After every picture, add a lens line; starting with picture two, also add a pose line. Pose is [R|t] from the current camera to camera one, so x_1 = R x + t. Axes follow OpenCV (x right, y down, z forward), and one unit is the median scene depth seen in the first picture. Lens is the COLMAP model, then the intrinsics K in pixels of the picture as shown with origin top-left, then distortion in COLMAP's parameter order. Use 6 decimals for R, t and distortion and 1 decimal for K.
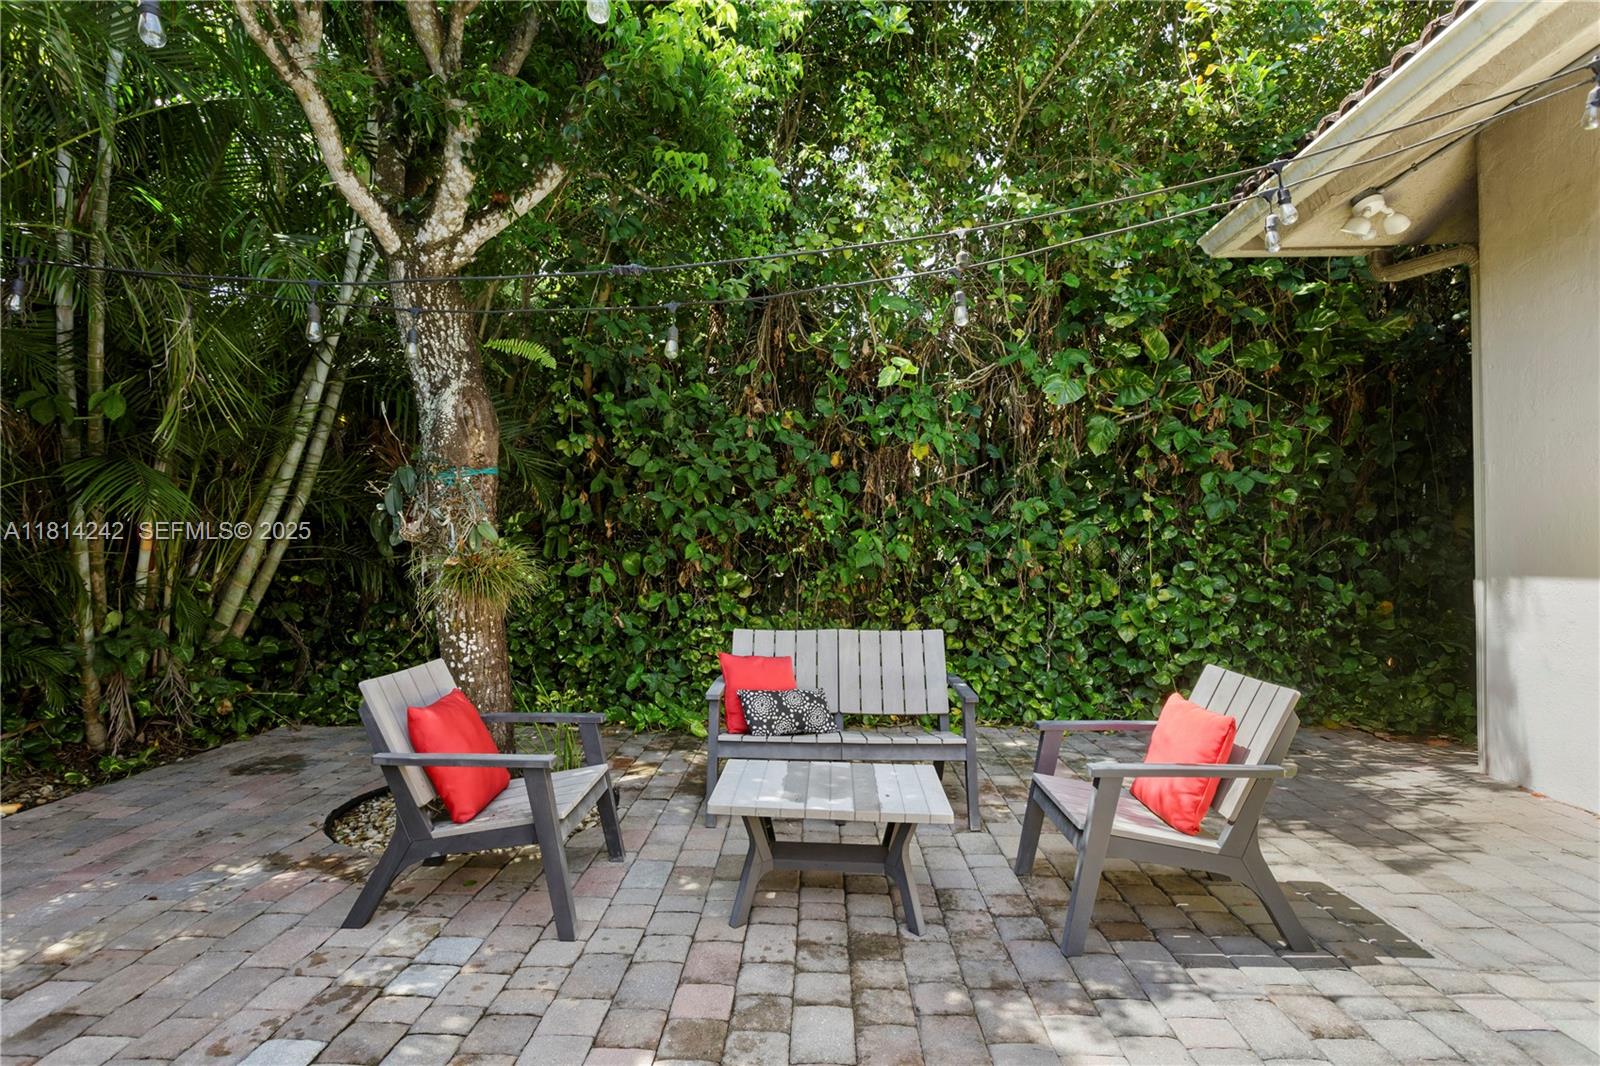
lens RADIAL K [[775.5, 0, 796.1], [0, 775.5, 535.8], [0, 0, 1]] dist [-0.005908, 0.000434]
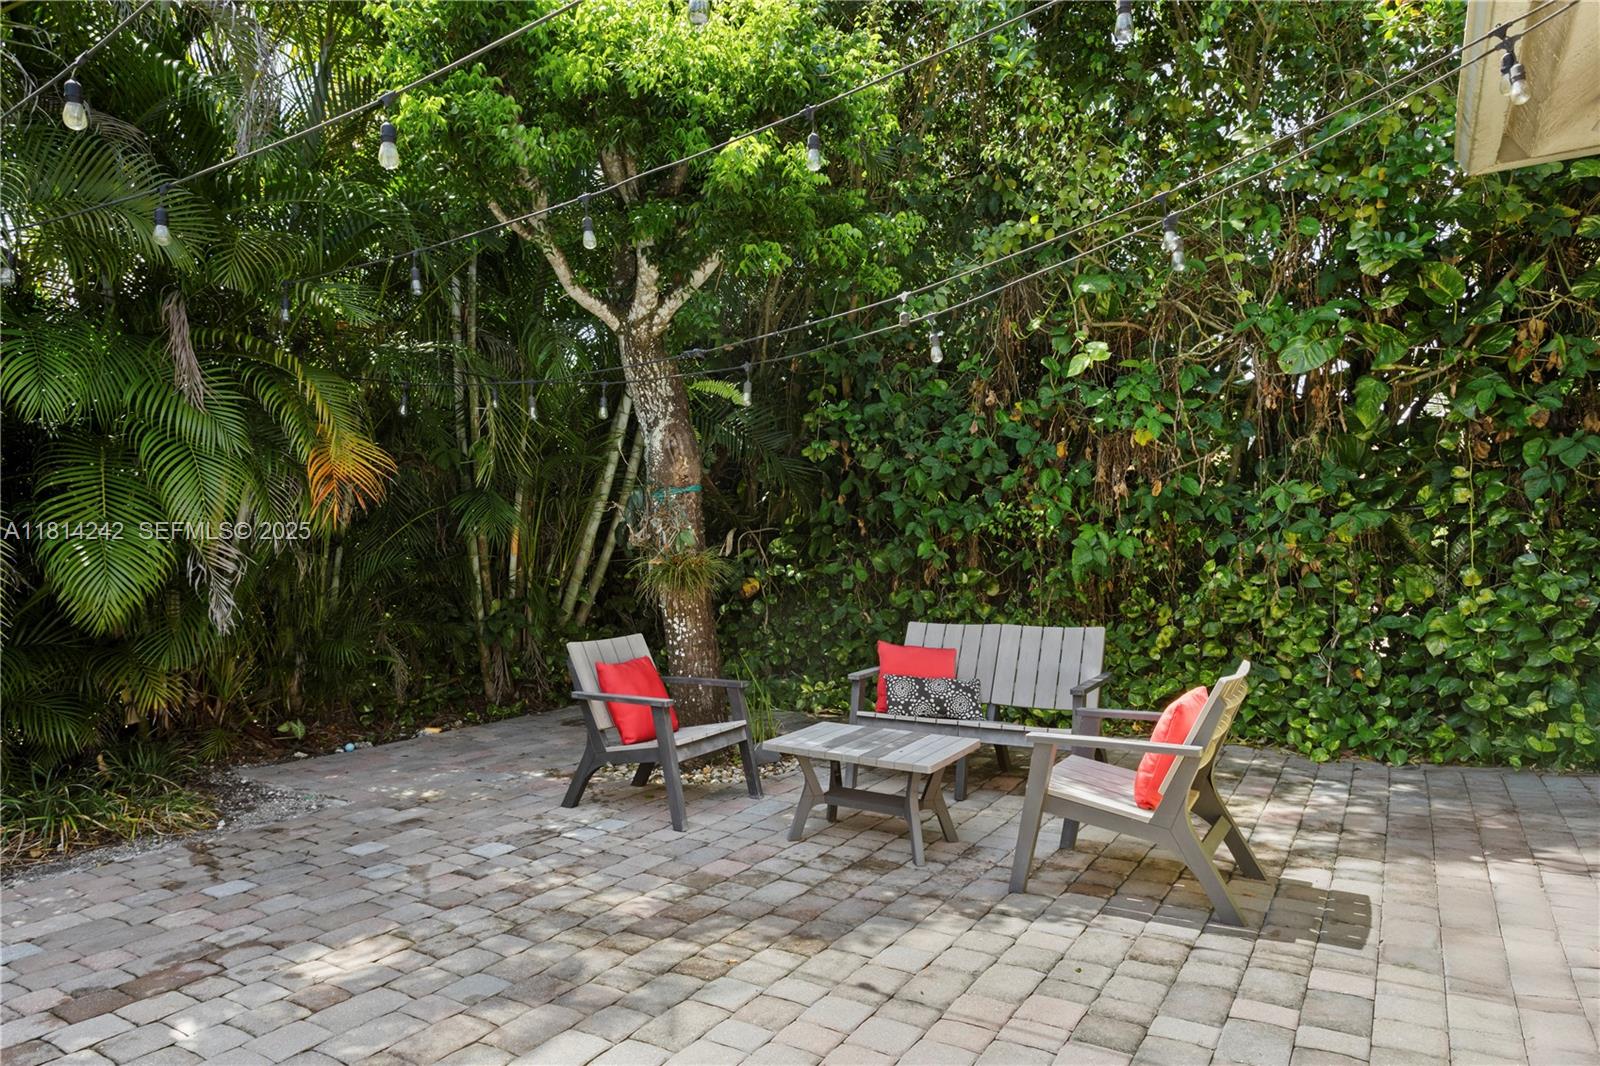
lens RADIAL K [[981.8, 0, 800.0], [0, 981.8, 533.0], [0, 0, 1]] dist [-0.004803, -0.000014]
pose [[0.870377, -0.021443, -0.491918, 0.524439], [0.024906, 0.999690, 0.000489, -0.008120], [0.491755, -0.012677, 0.870641, -0.290876]]
